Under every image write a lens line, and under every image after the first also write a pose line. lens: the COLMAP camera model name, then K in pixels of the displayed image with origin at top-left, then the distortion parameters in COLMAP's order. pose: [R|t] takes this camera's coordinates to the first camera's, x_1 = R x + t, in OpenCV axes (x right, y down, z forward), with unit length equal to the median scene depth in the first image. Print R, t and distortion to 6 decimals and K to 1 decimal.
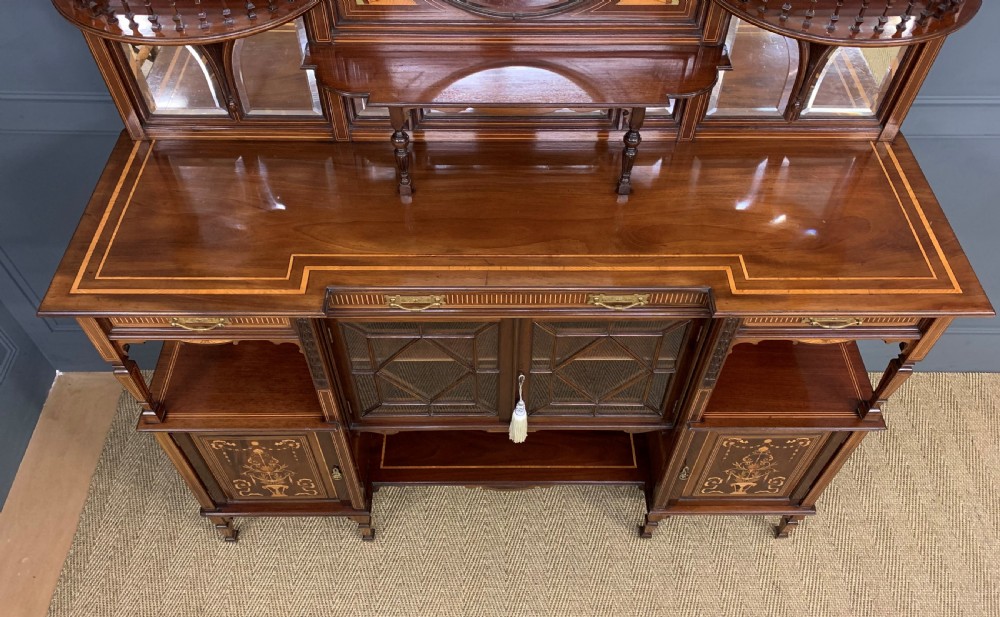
lens RADIAL K [[783.4, 0, 497.9], [0, 783.4, 292.9], [0, 0, 1]] dist [0.008715, 0.022212]
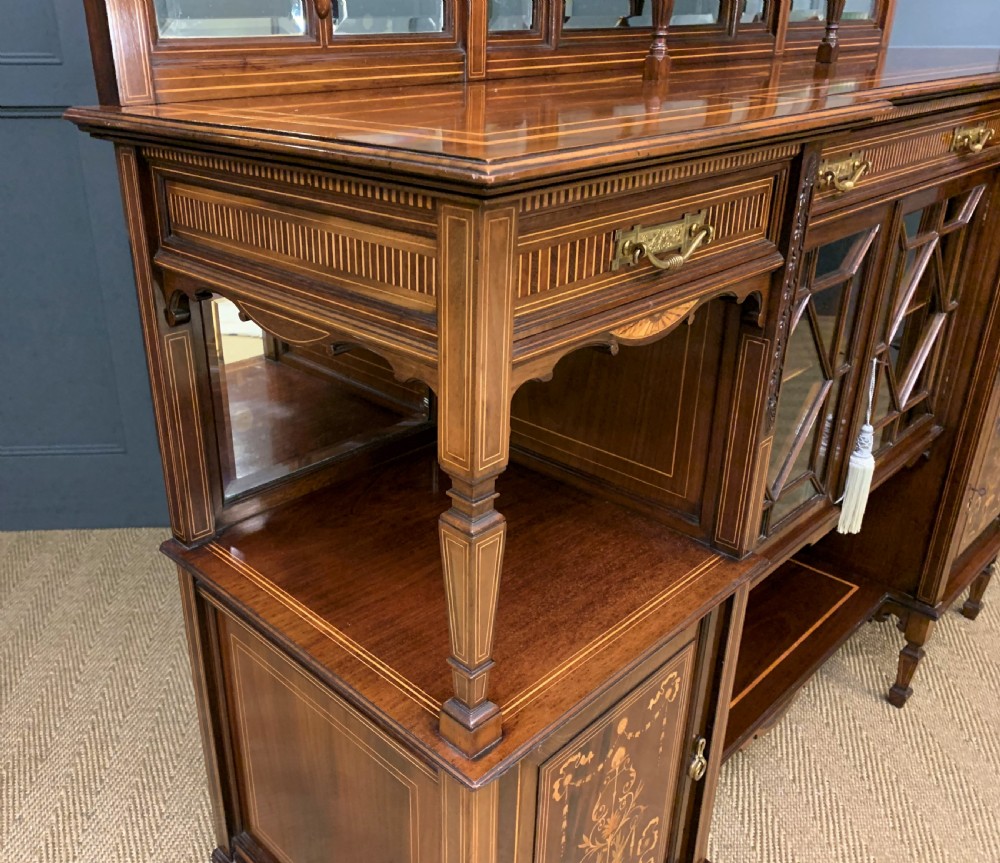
lens RADIAL K [[897.3, 0, 434.3], [0, 897.3, 432.3], [0, 0, 1]] dist [0.044054, -0.026066]
pose [[0.726112, -0.299264, 0.619034, -0.621656], [0.539206, 0.806476, -0.242595, 0.128368], [-0.426636, 0.509938, 0.746957, 0.605777]]
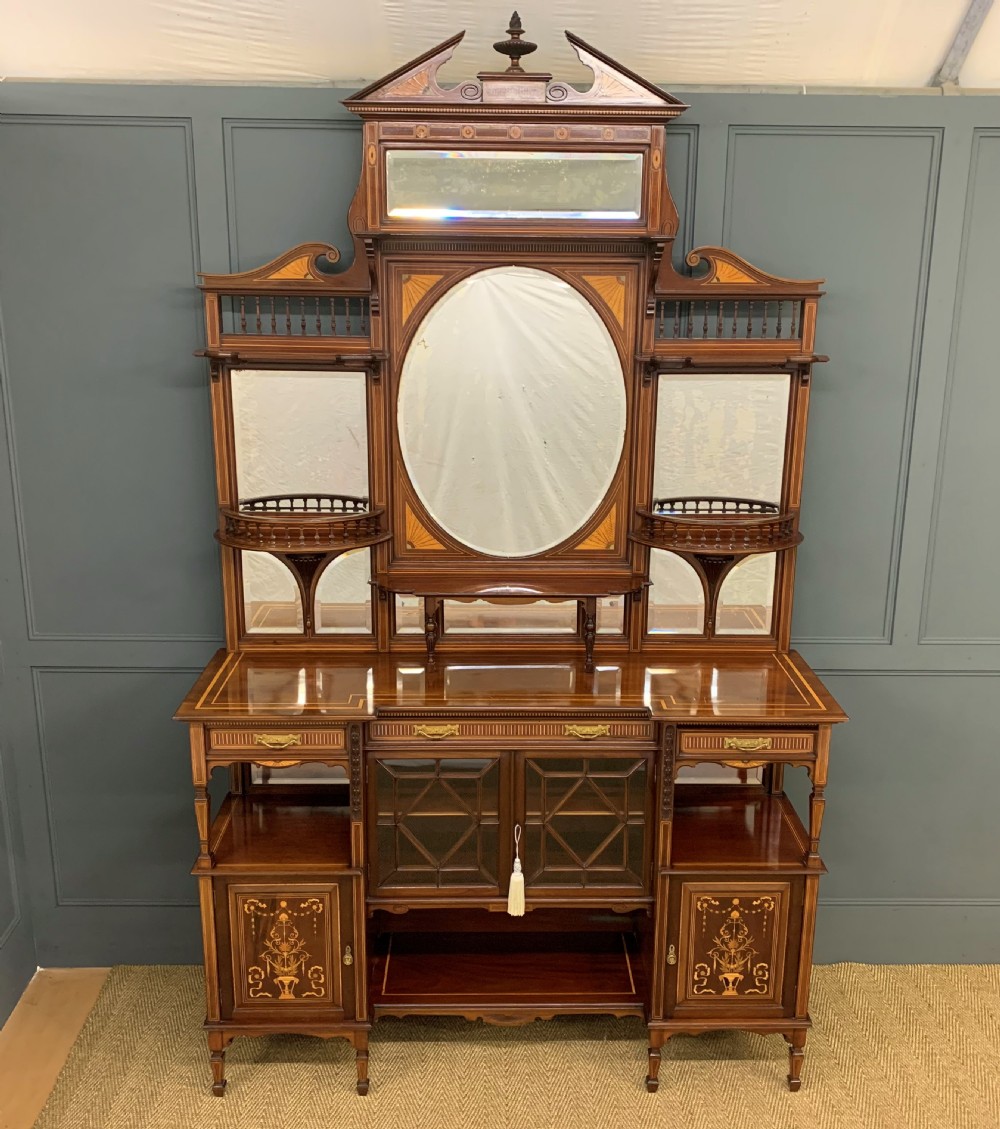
lens RADIAL K [[1132.5, 0, 502.1], [0, 1132.5, 557.1], [0, 0, 1]] dist [0.020576, 0.000000]
pose [[0.999889, -0.001747, 0.014769, -0.017708], [0.010043, 0.811779, -0.583878, 0.738178], [-0.010969, 0.583962, 0.811707, -0.618929]]
